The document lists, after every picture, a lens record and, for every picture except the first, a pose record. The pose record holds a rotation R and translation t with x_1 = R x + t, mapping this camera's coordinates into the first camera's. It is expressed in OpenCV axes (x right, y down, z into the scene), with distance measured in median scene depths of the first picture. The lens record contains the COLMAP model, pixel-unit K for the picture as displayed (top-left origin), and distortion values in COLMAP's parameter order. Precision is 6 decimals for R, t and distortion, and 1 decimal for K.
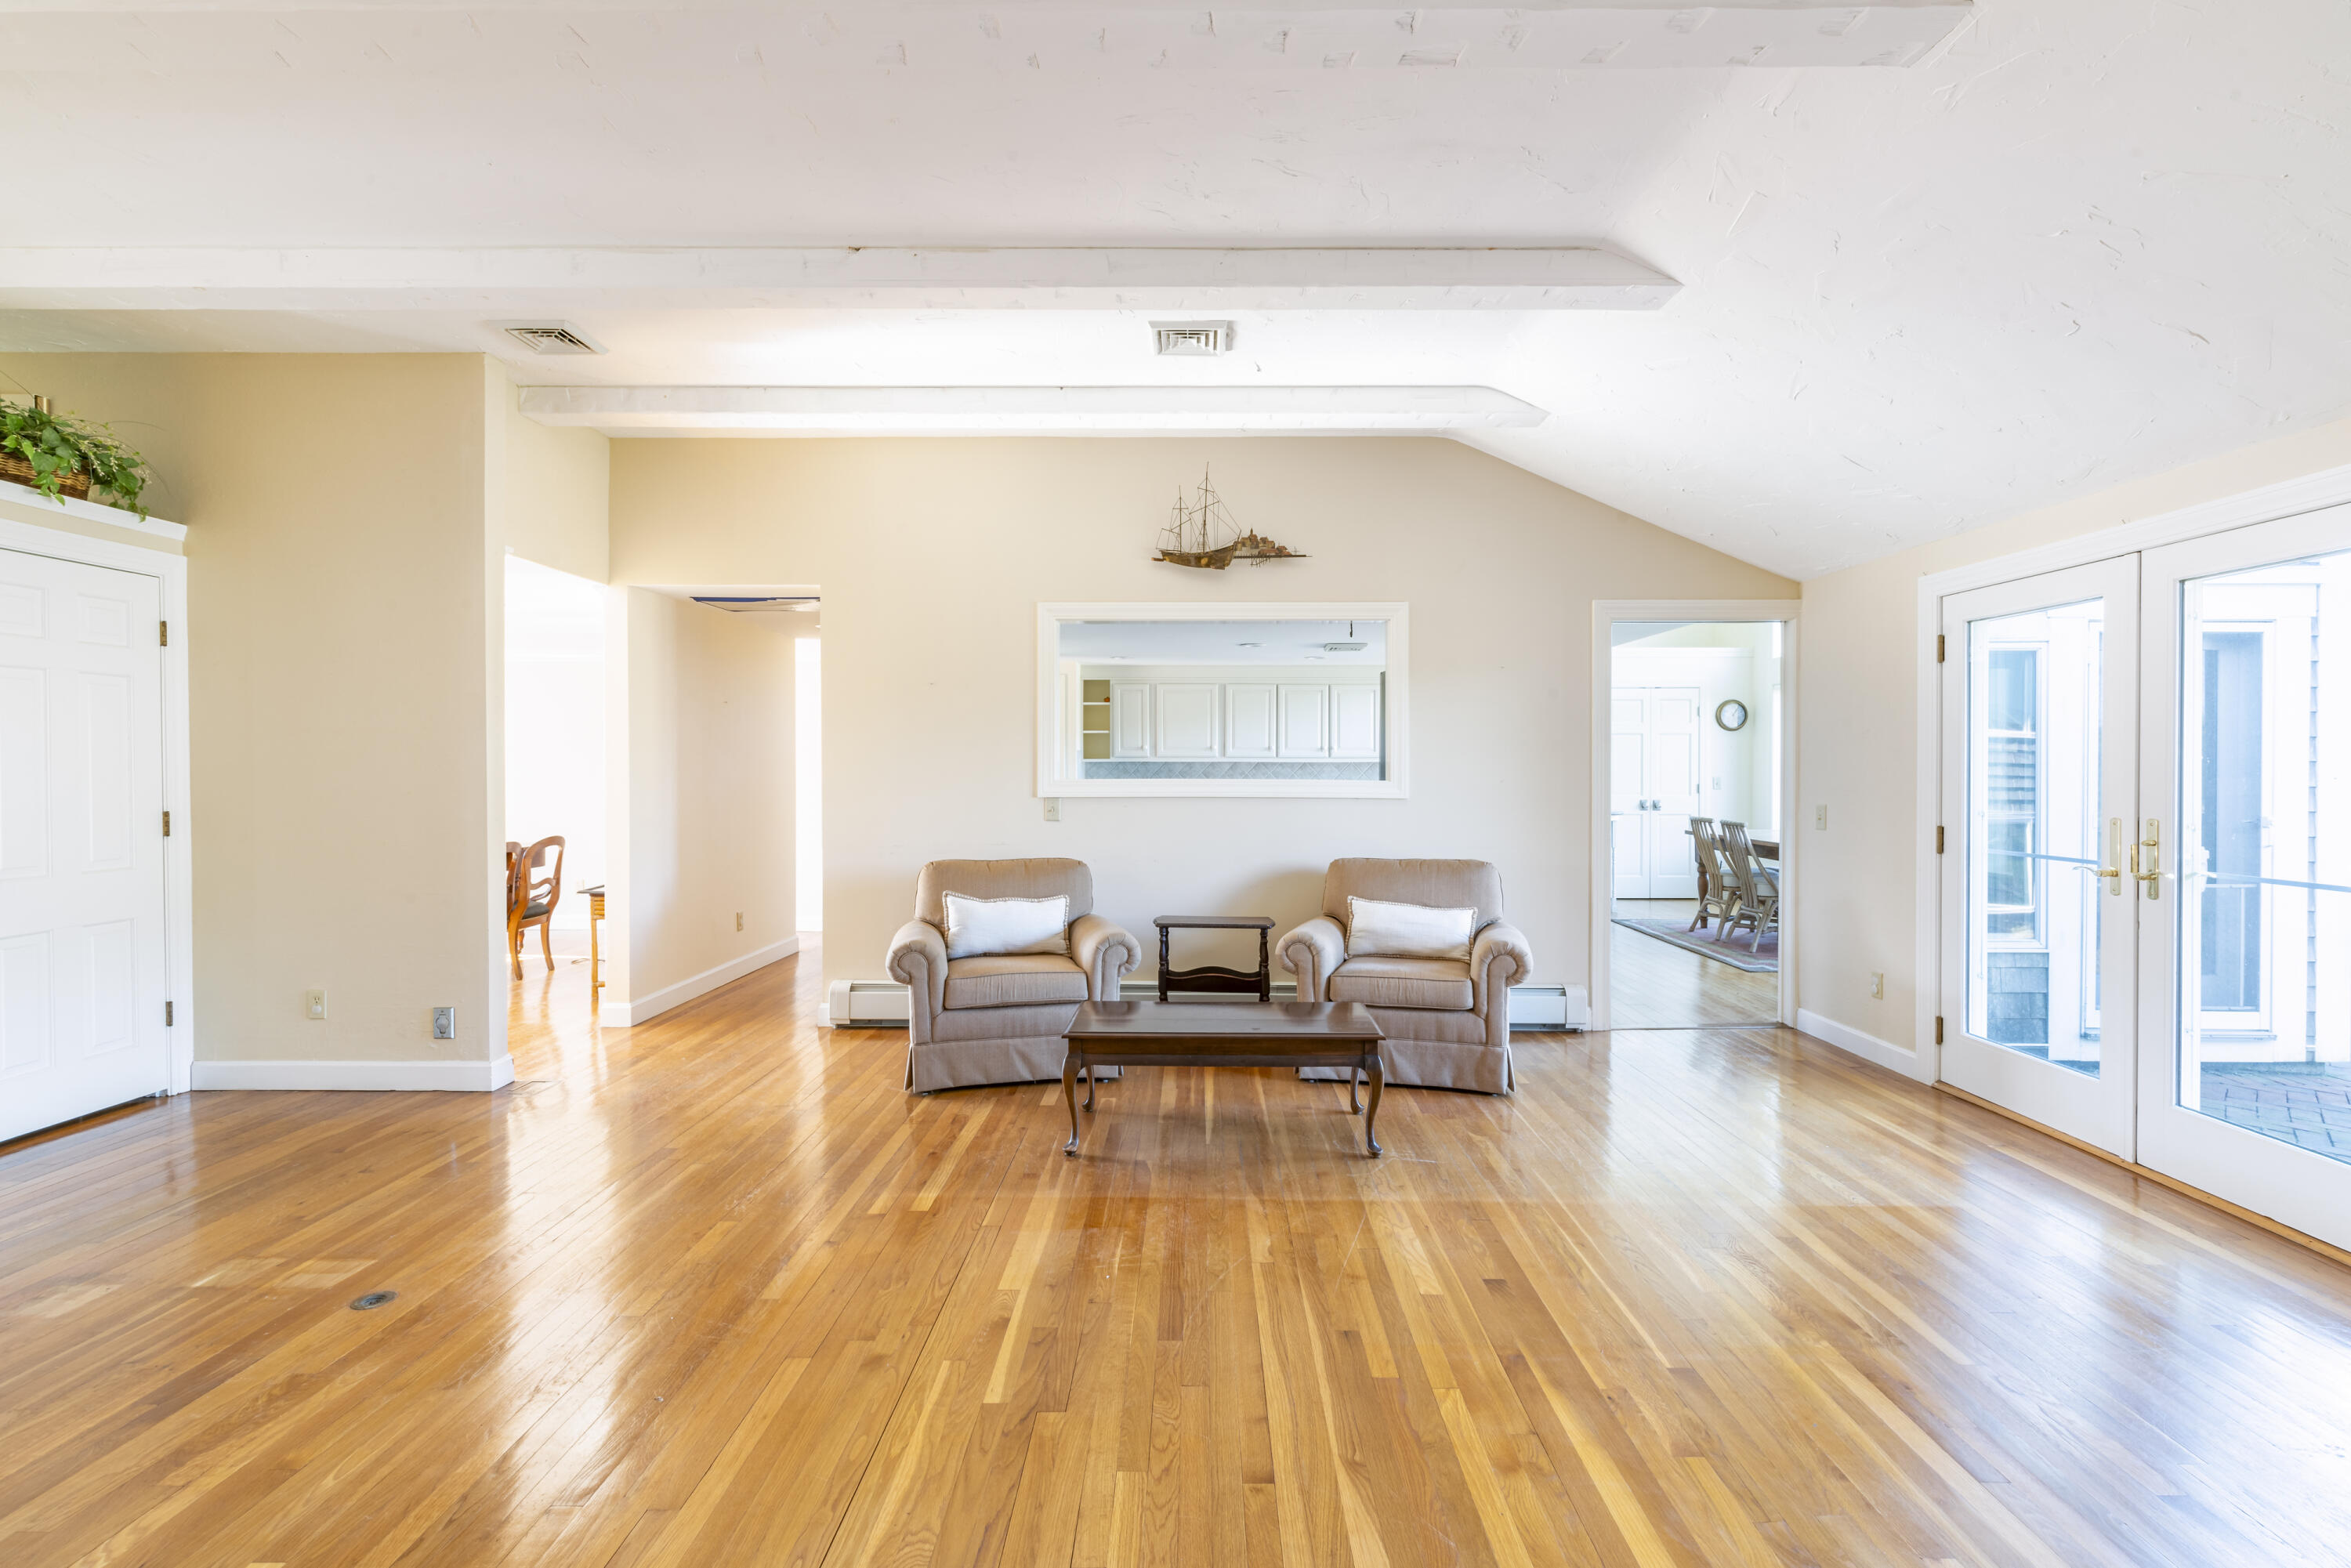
lens RADIAL K [[1078.8, 0, 1179.9], [0, 1078.8, 776.7], [0, 0, 1]] dist [0.011335, -0.002944]
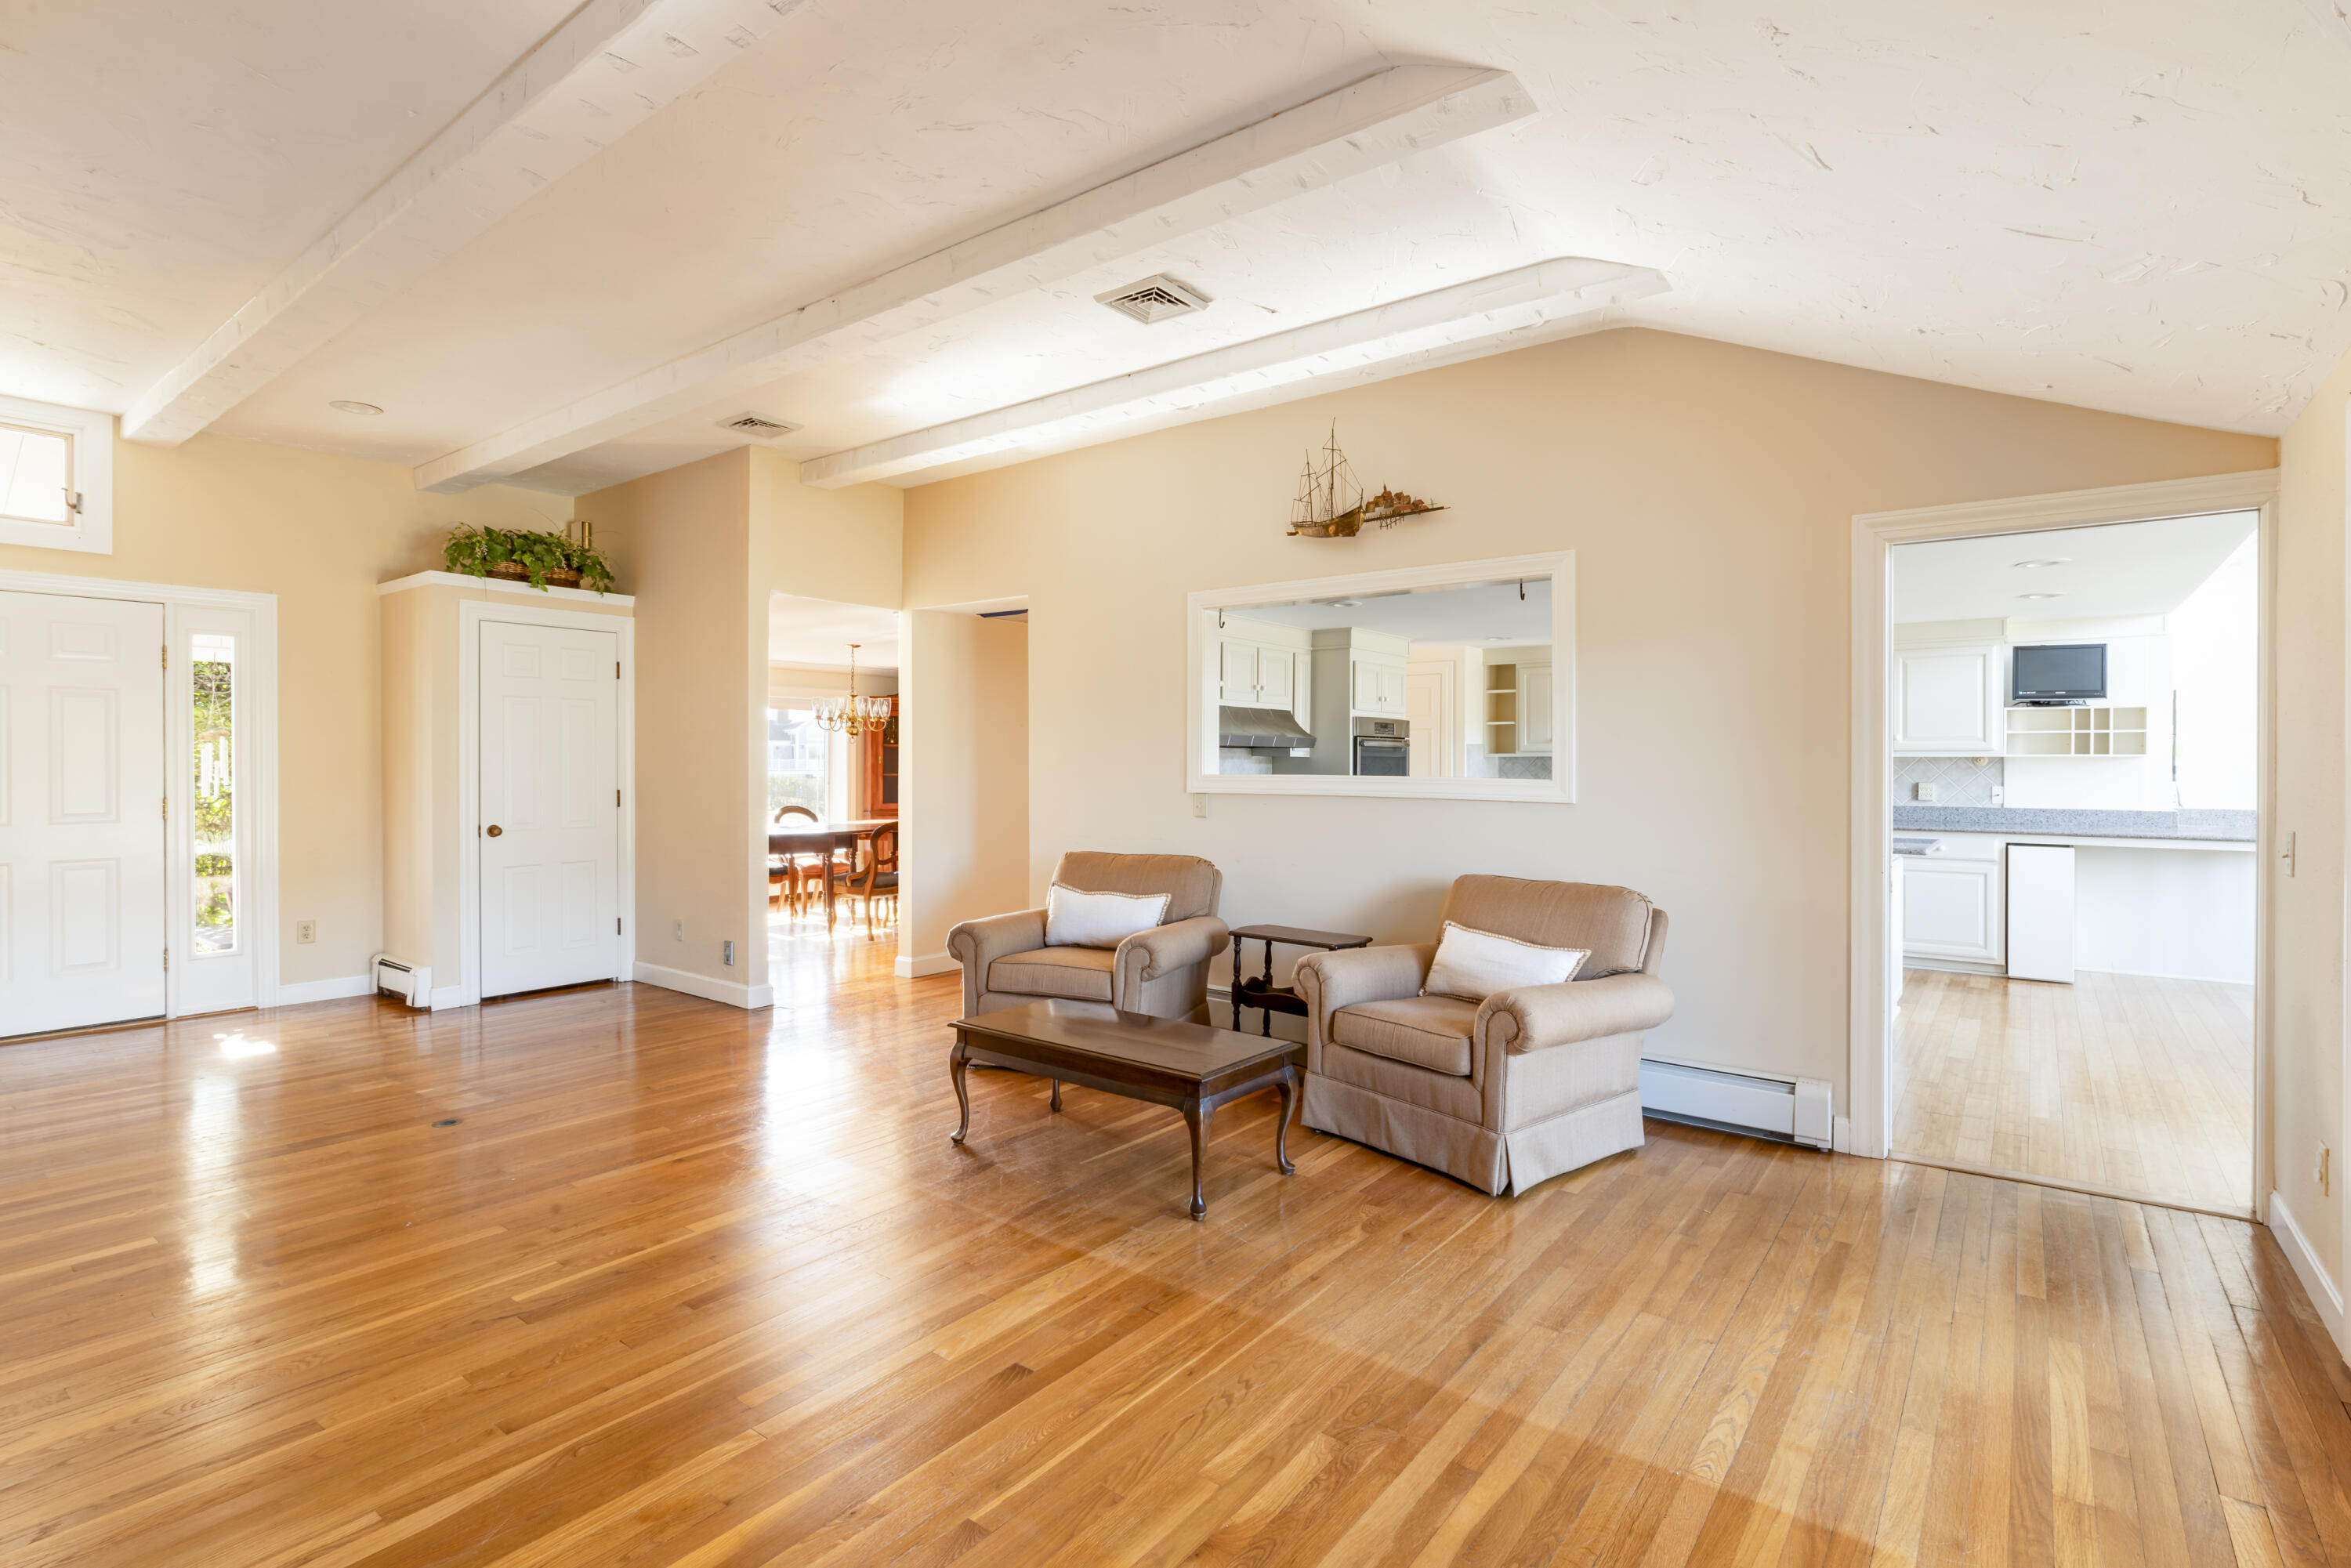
lens RADIAL K [[1119.0, 0, 1204.4], [0, 1119.0, 765.3], [0, 0, 1]] dist [-0.000829, -0.000679]
pose [[0.798386, 0.003918, -0.602133, 0.592423], [-0.008391, 0.999954, -0.004620, -0.001154], [0.602087, 0.008741, 0.798383, 0.246041]]
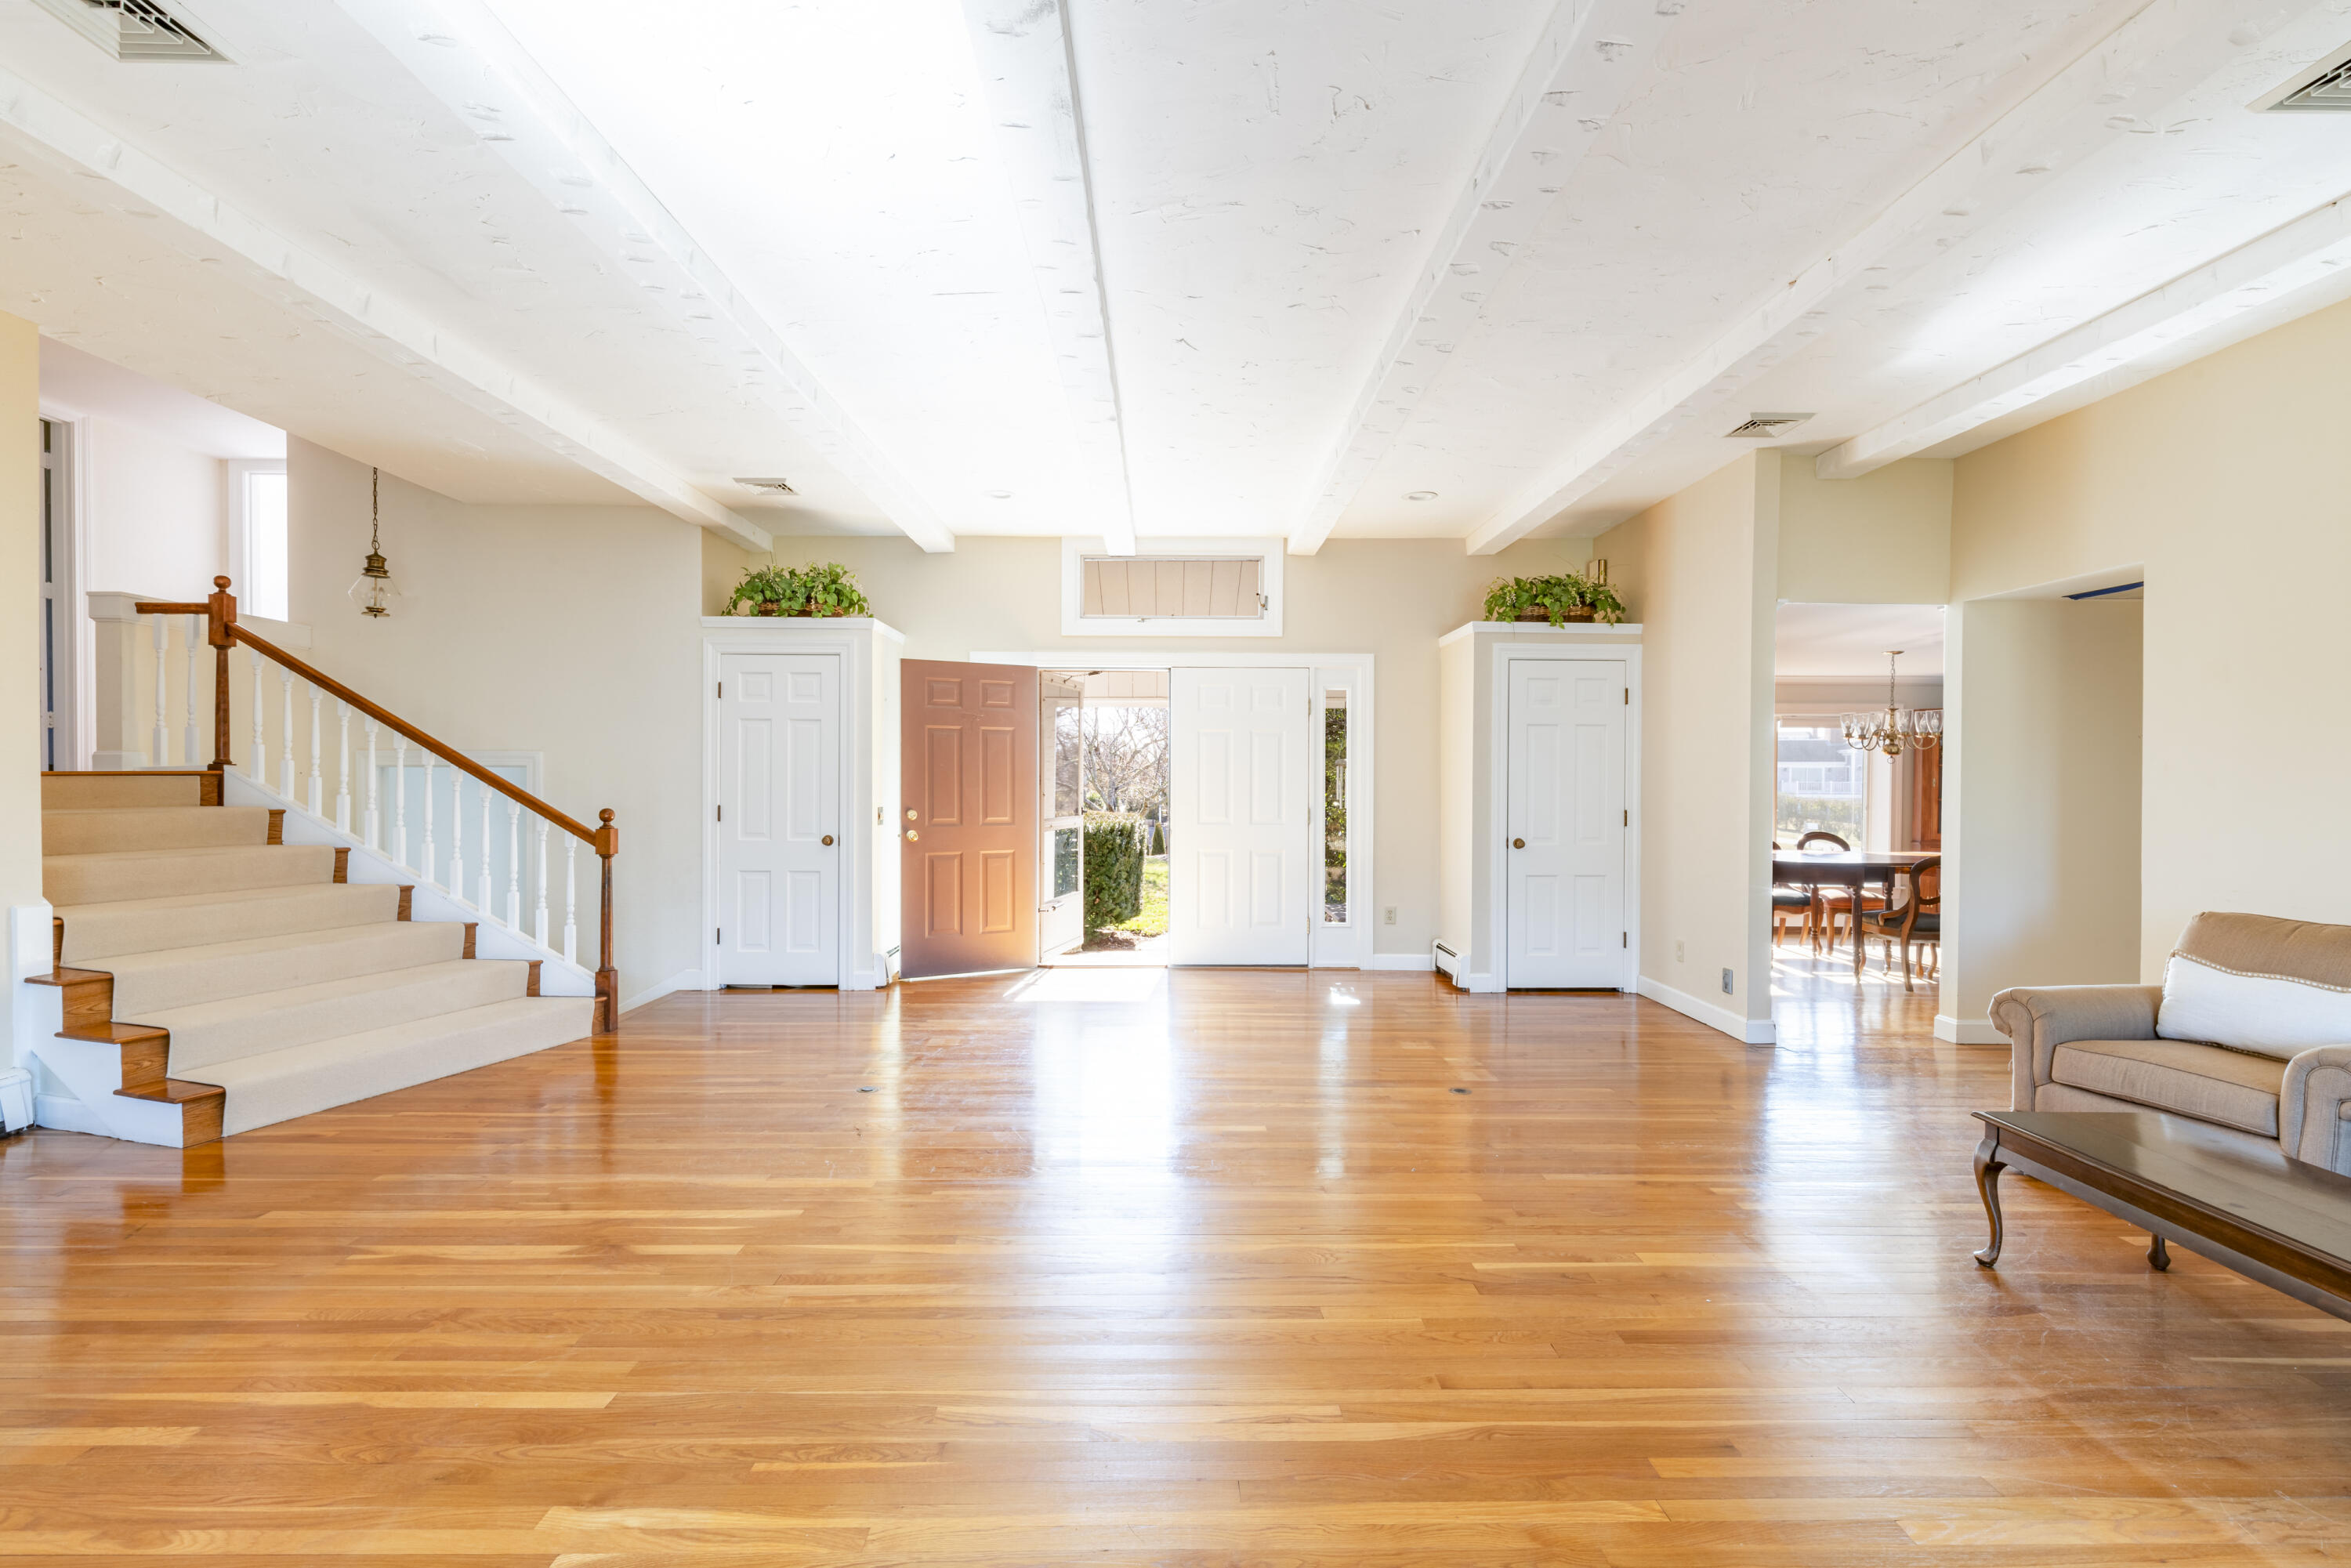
lens RADIAL K [[1078.8, 0, 1178.0], [0, 1078.8, 791.6], [0, 0, 1]] dist [0.011335, -0.002944]
pose [[0.013275, 0.011111, -0.999850, 0.575139], [-0.015807, 0.999816, 0.010901, -0.001291], [0.999787, 0.015660, 0.013448, 0.317599]]
